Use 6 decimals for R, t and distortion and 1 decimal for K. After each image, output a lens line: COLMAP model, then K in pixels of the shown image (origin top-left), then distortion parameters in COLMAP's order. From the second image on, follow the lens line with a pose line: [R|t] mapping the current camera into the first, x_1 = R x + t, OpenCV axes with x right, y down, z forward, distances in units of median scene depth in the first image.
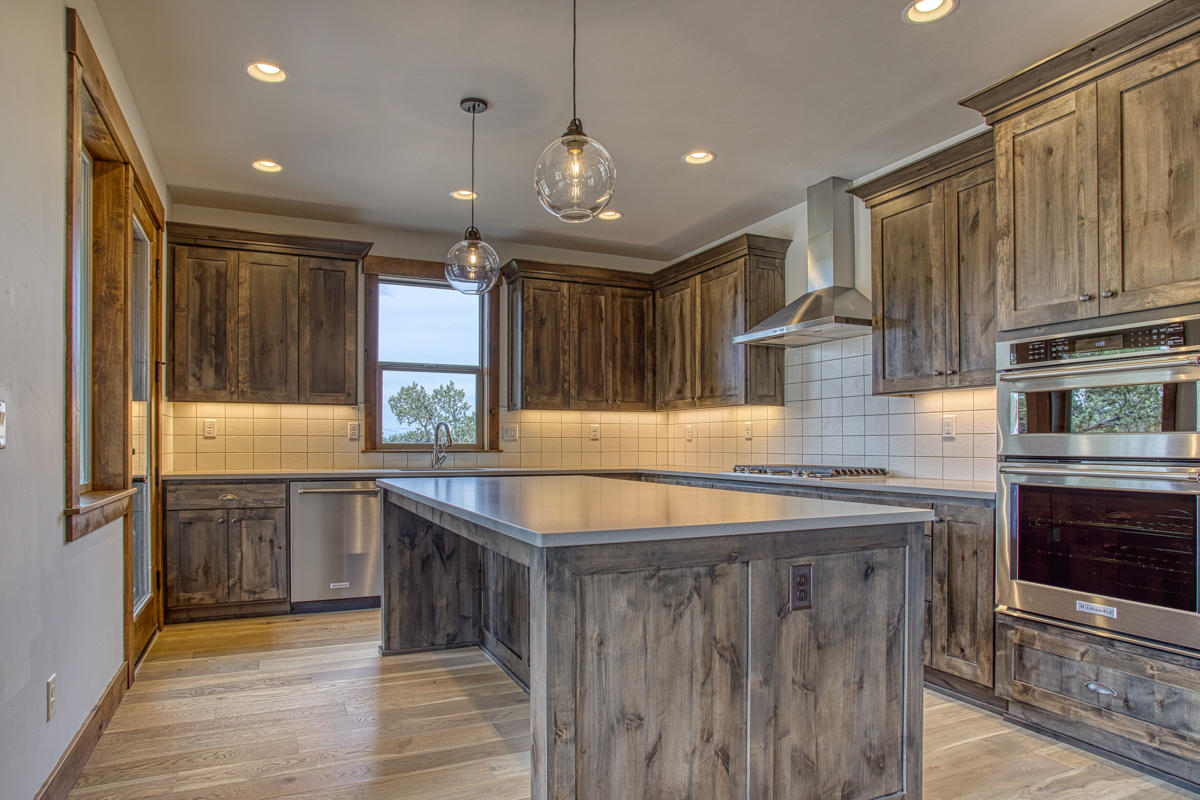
lens RADIAL K [[765.3, 0, 594.8], [0, 765.3, 451.4], [0, 0, 1]] dist [-0.079675, 0.056646]
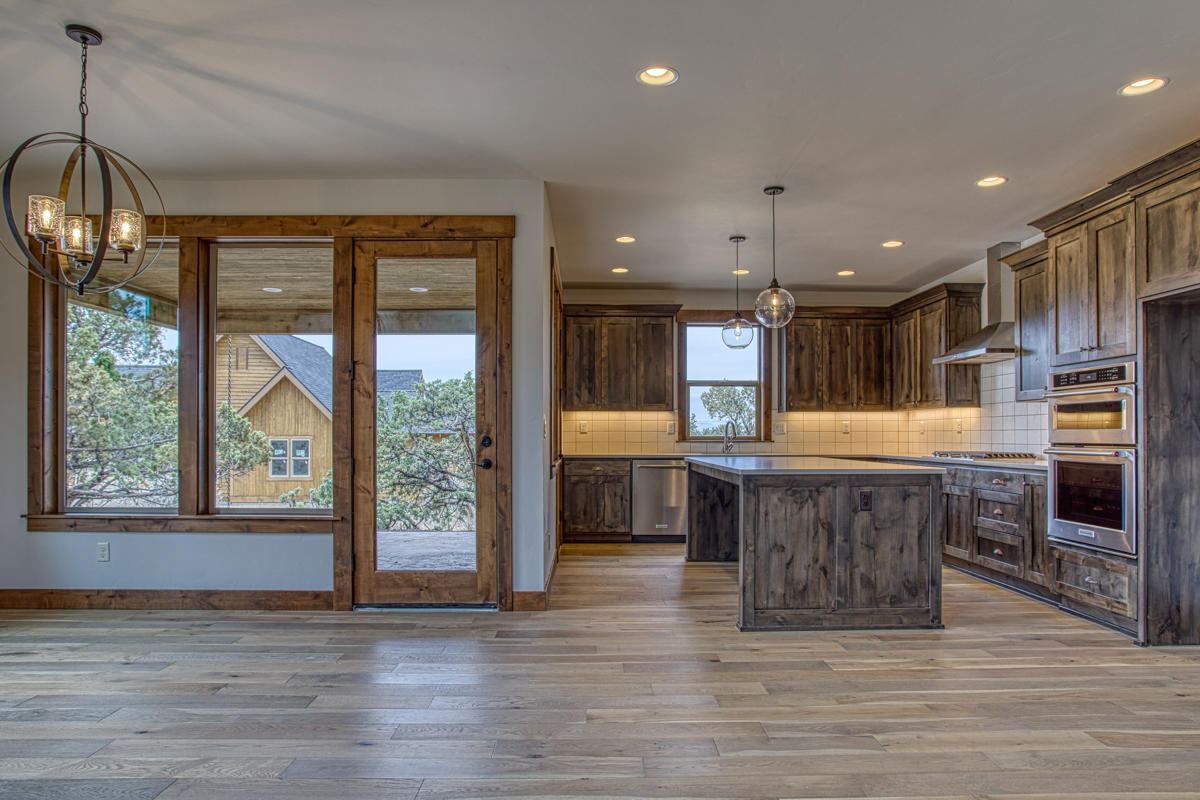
lens RADIAL K [[765.3, 0, 594.8], [0, 765.3, 451.4], [0, 0, 1]] dist [-0.079675, 0.056646]
pose [[0.919436, 0.005992, -0.393194, 0.171305], [-0.002403, 0.999951, 0.009620, 0.006834], [0.393232, -0.007900, 0.919405, -0.554182]]
